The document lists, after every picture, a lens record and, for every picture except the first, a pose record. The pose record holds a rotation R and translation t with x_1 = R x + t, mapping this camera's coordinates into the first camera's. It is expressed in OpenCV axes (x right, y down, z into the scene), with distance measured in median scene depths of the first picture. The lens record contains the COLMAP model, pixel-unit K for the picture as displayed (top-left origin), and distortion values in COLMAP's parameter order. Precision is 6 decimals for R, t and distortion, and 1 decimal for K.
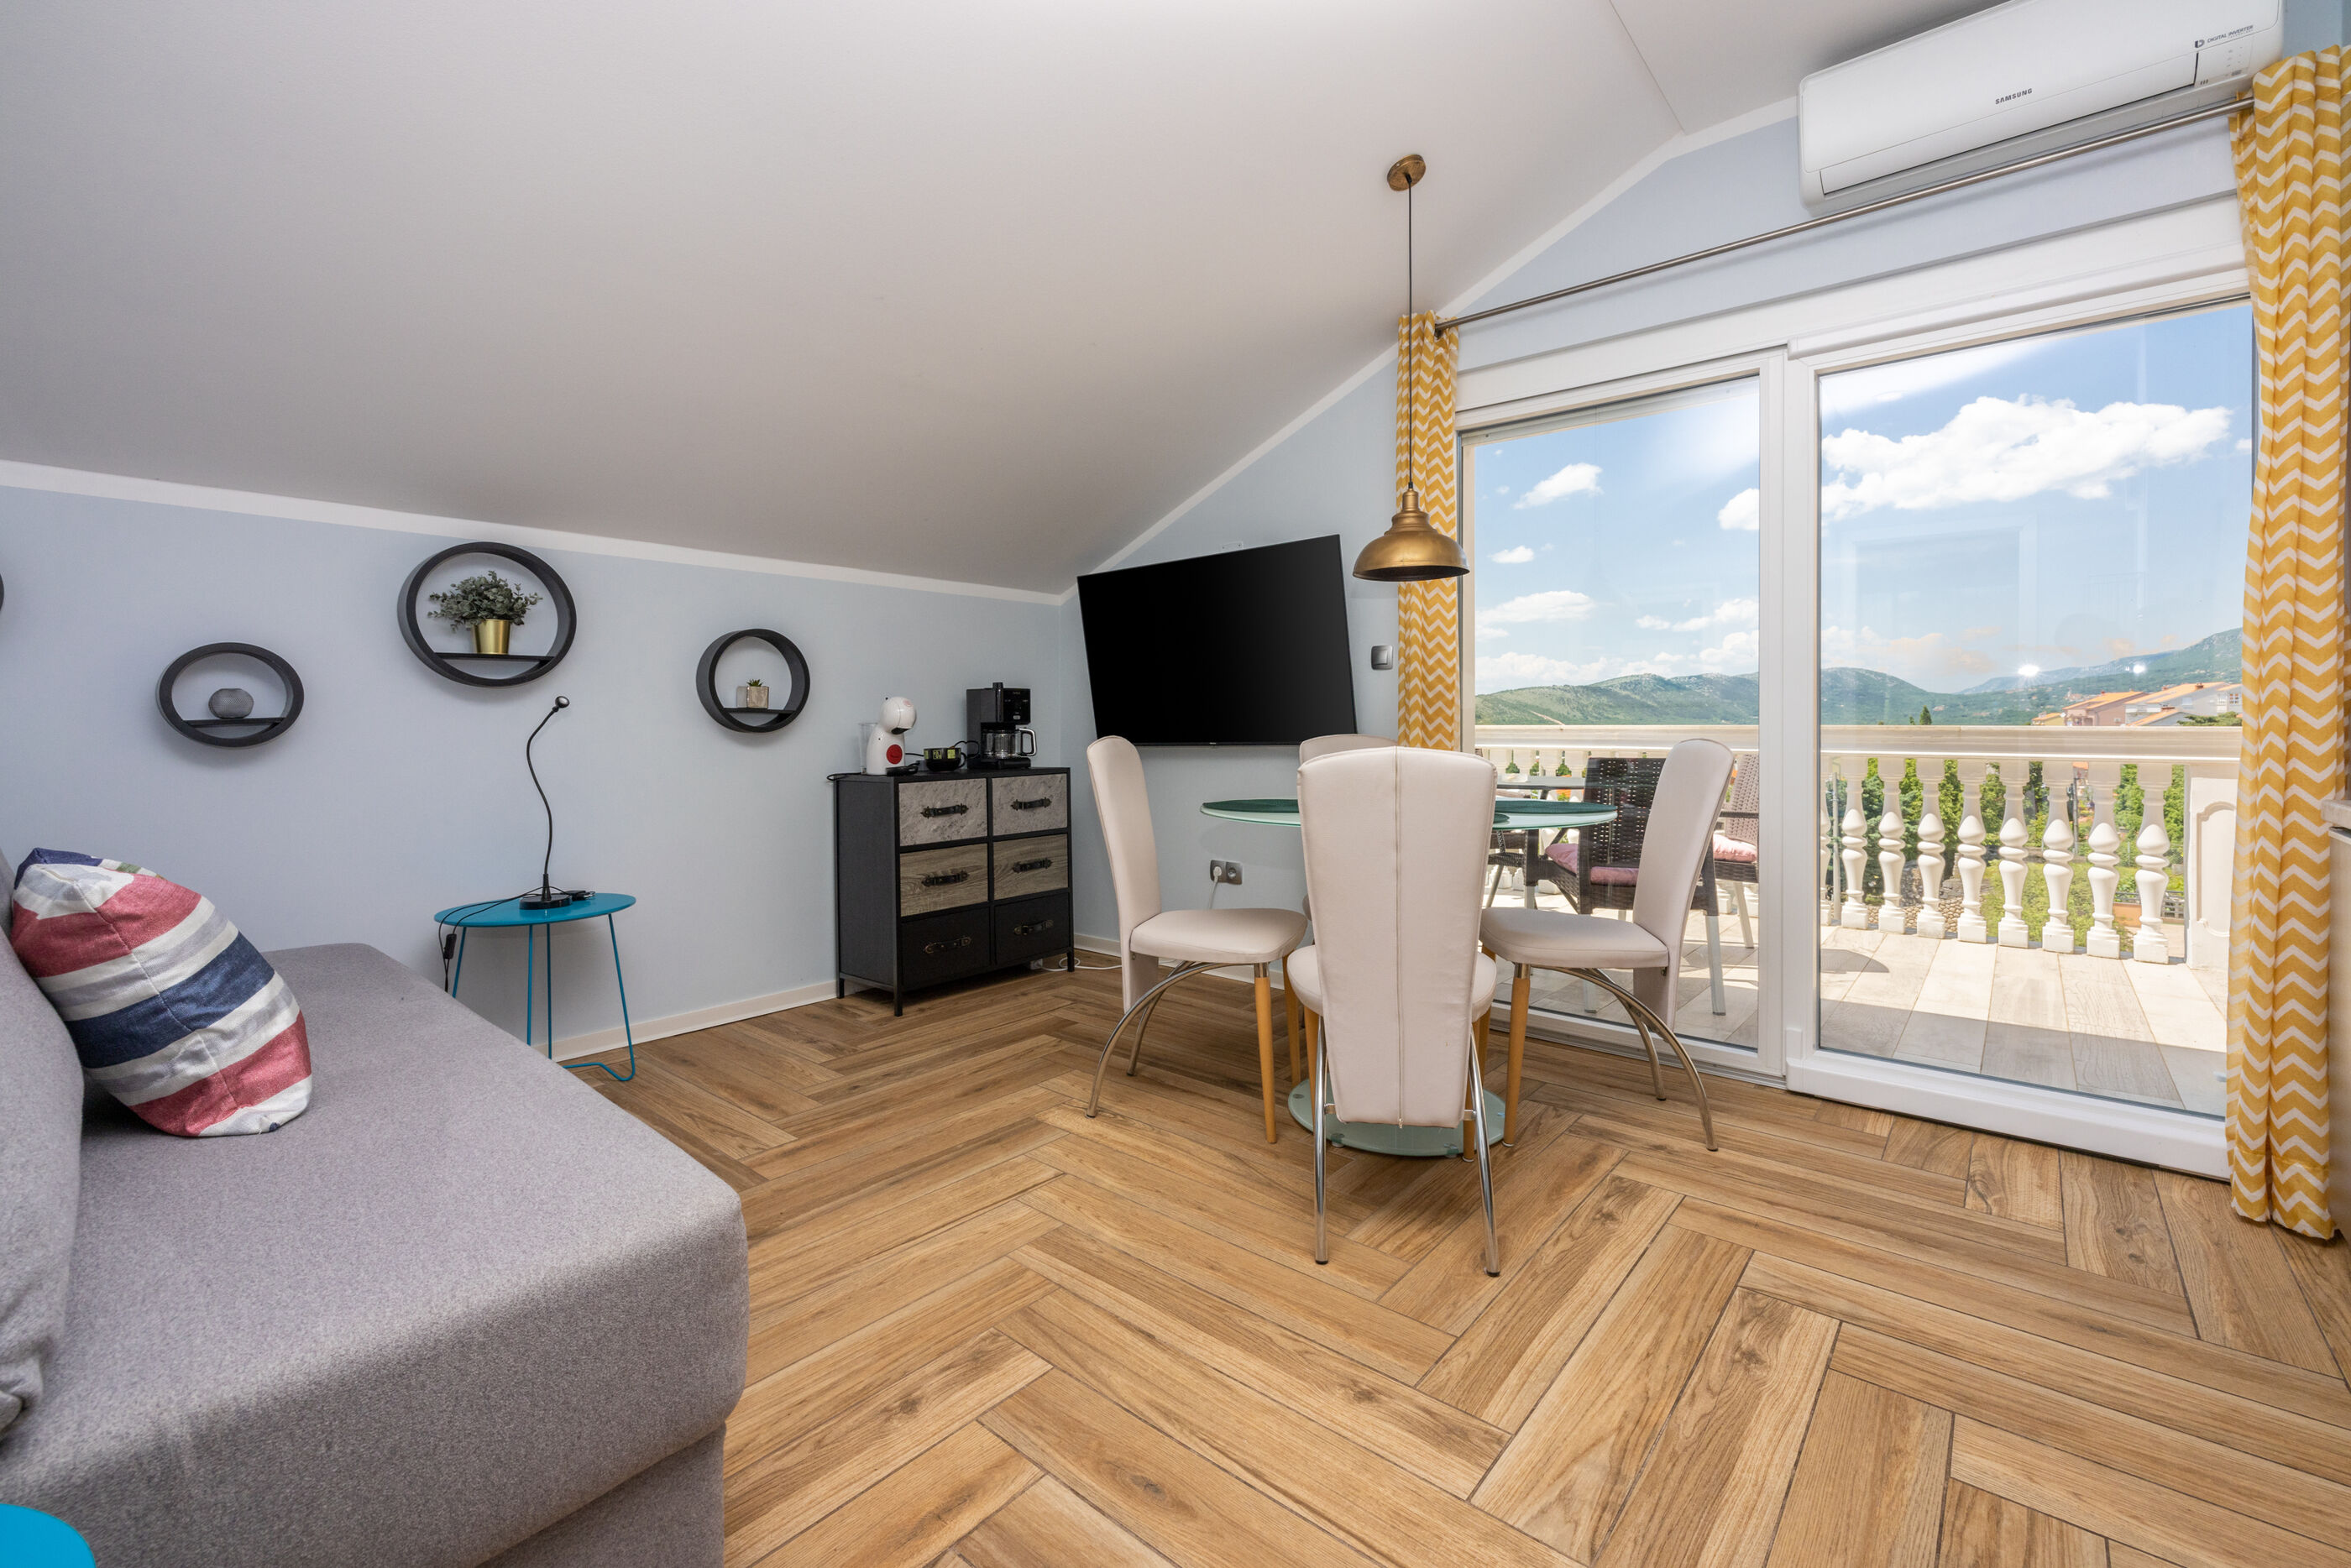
lens RADIAL K [[993.6, 0, 1189.2], [0, 993.6, 728.1], [0, 0, 1]] dist [0.001319, 0.000121]
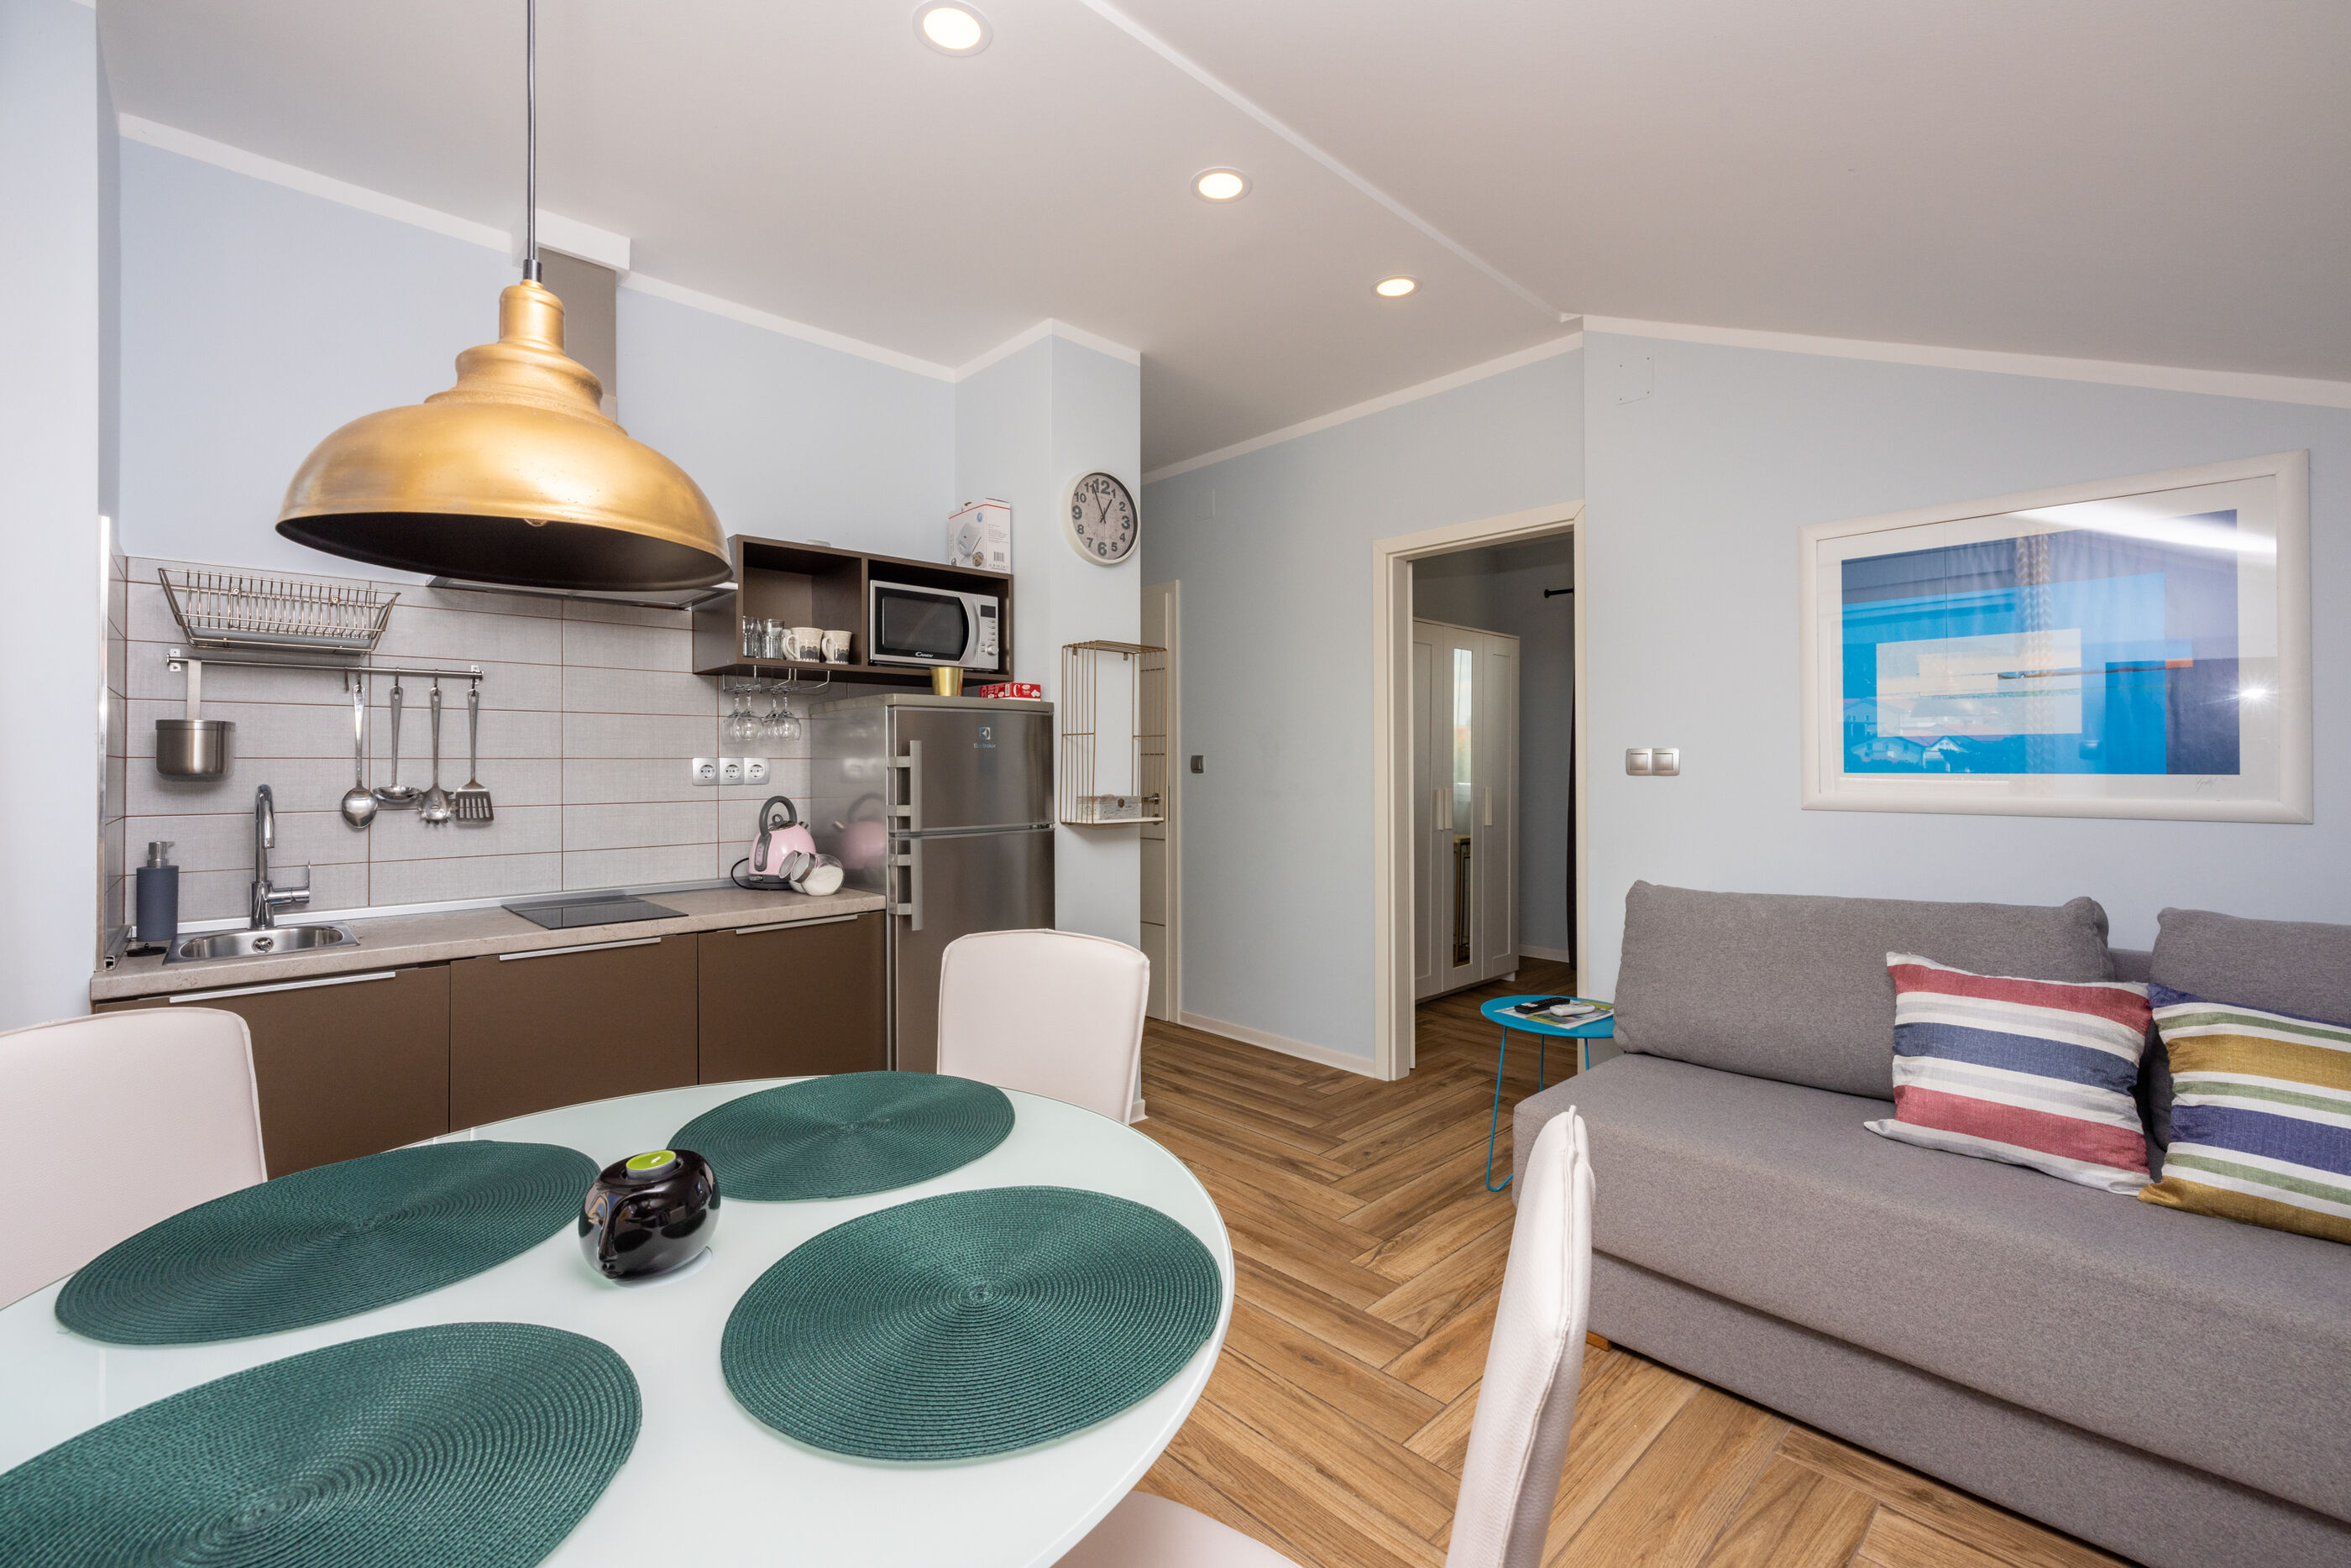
lens RADIAL K [[994.4, 0, 1182.6], [0, 994.4, 752.3], [0, 0, 1]] dist [0.000760, 0.000698]
pose [[-0.993958, 0.008661, 0.109420, -0.009027], [0.008369, 0.999960, -0.003131, -0.088957], [-0.109443, -0.002197, -0.993991, 1.215916]]
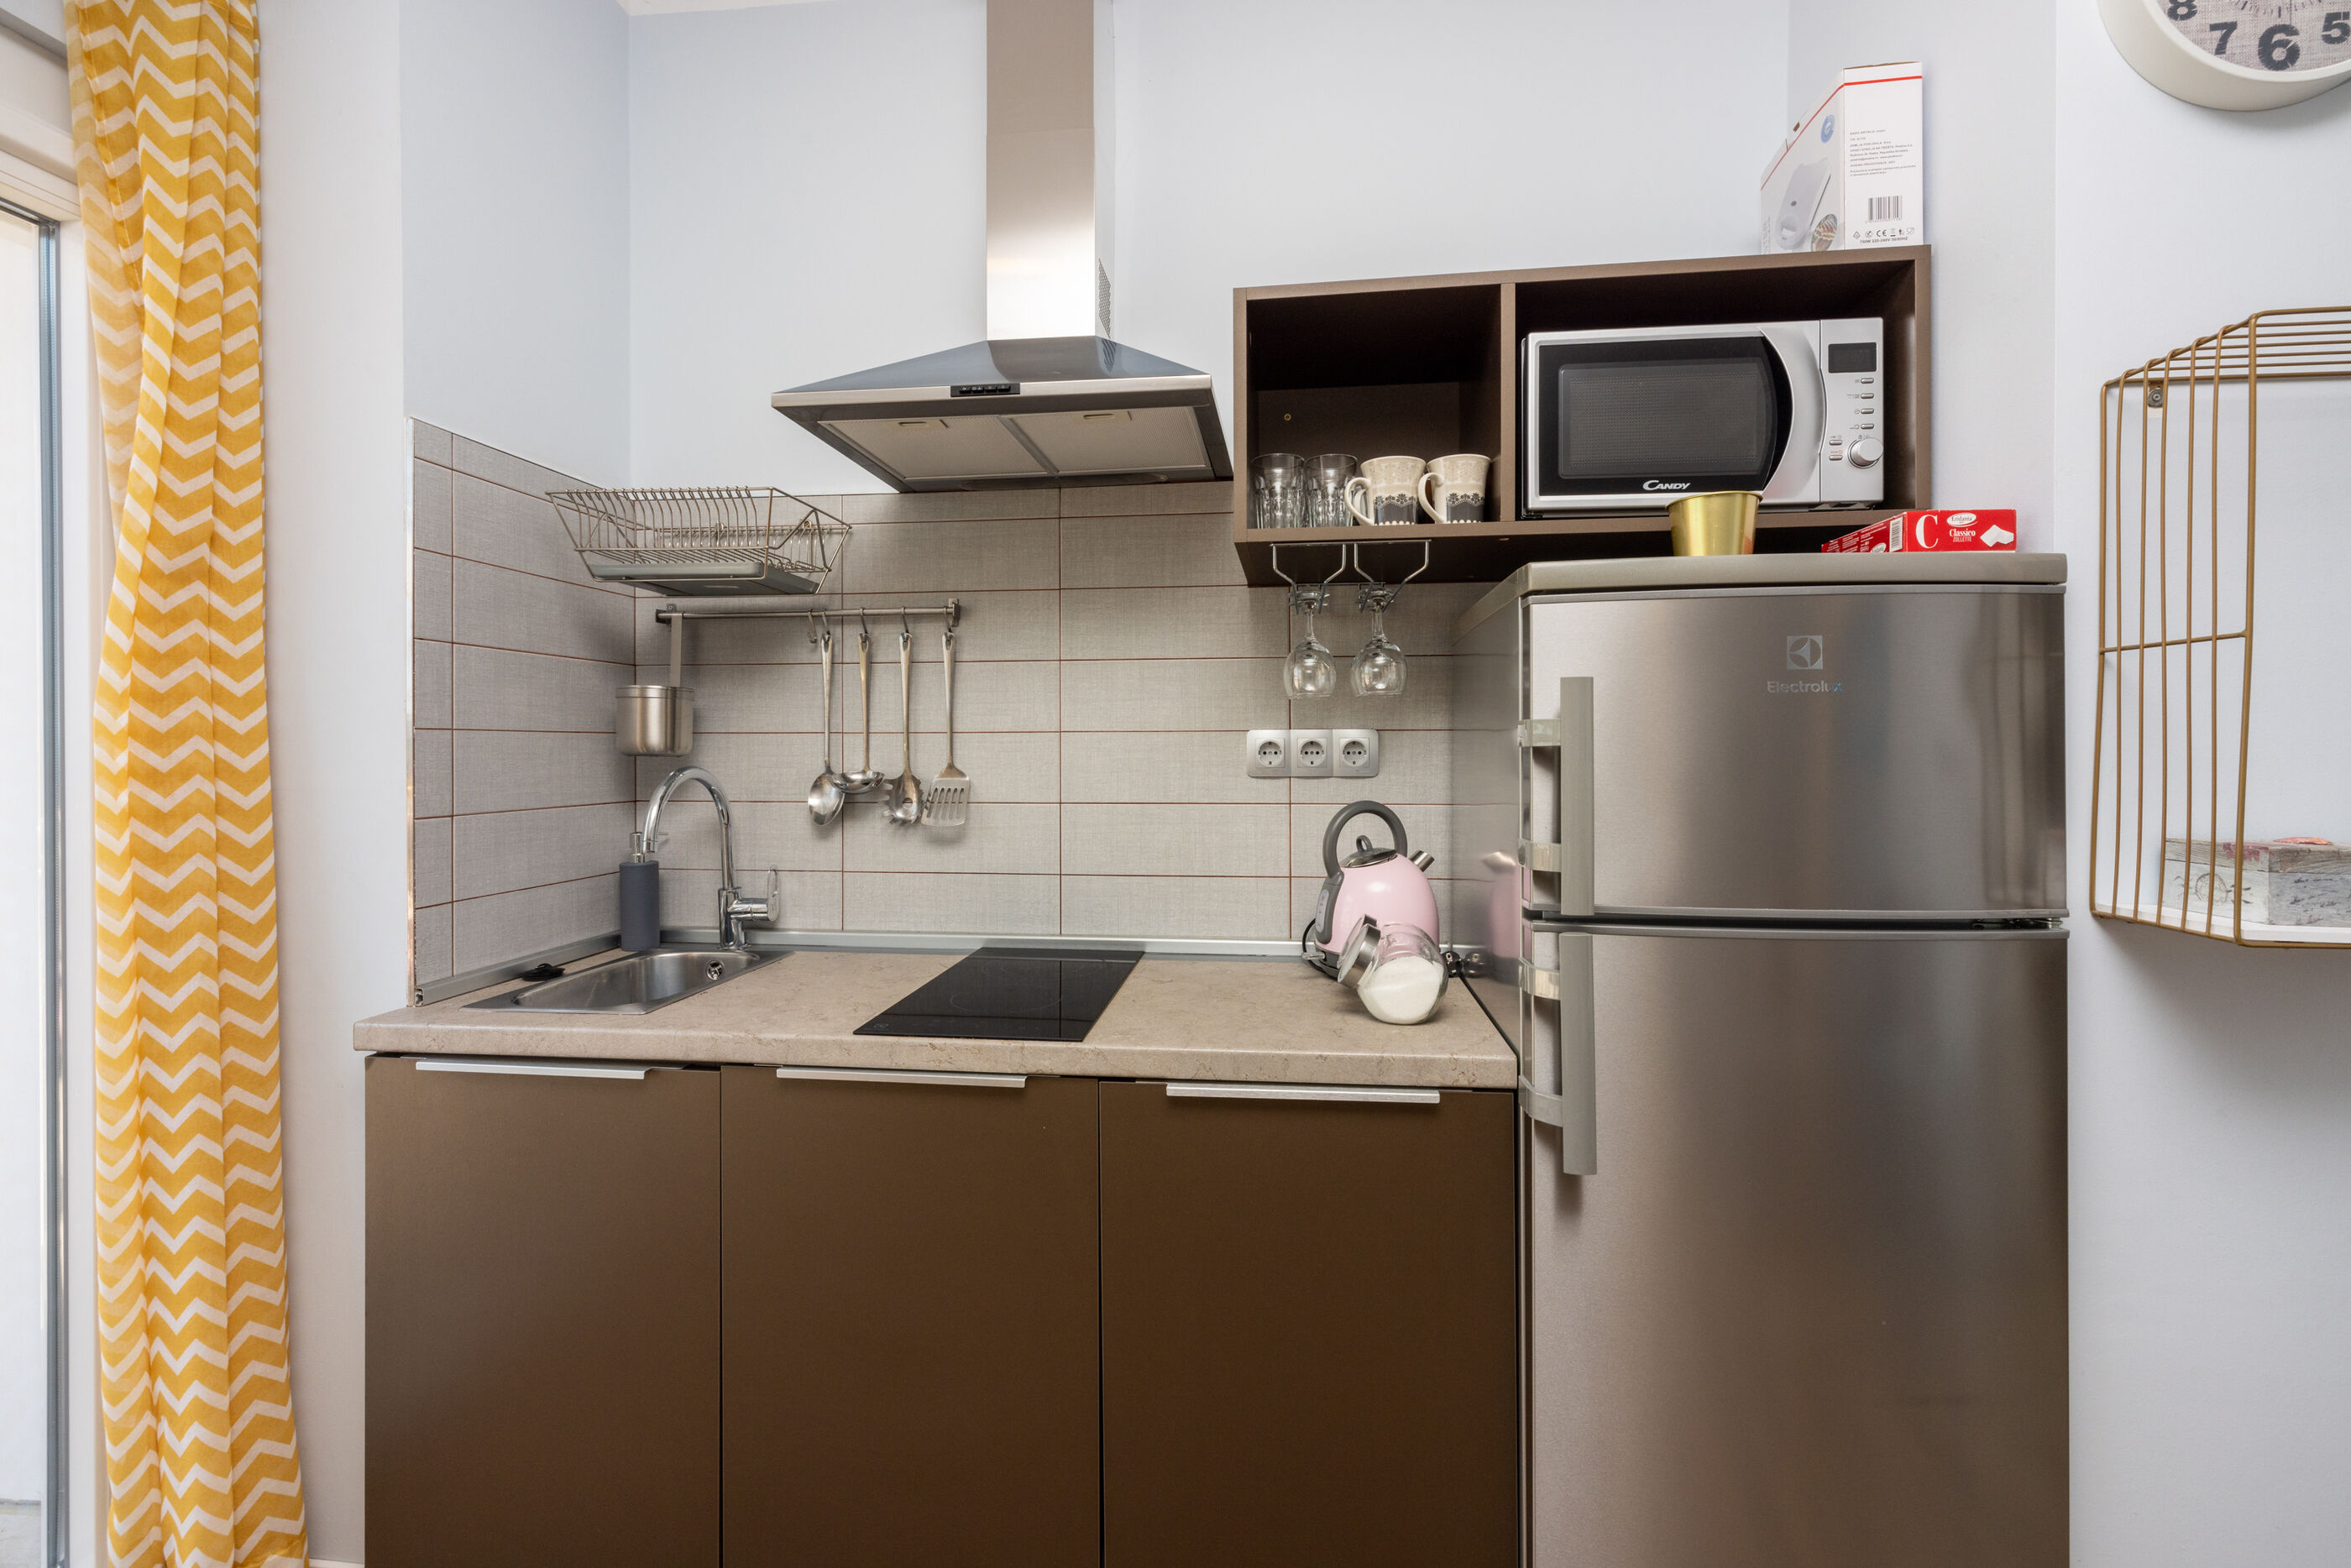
lens RADIAL K [[994.4, 0, 1182.6], [0, 994.4, 752.3], [0, 0, 1]] dist [0.000760, 0.000698]
pose [[-0.552184, 0.002591, 0.833719, 0.131254], [0.011172, 0.999928, 0.004292, -0.080232], [-0.833648, 0.011684, -0.552173, 0.592266]]
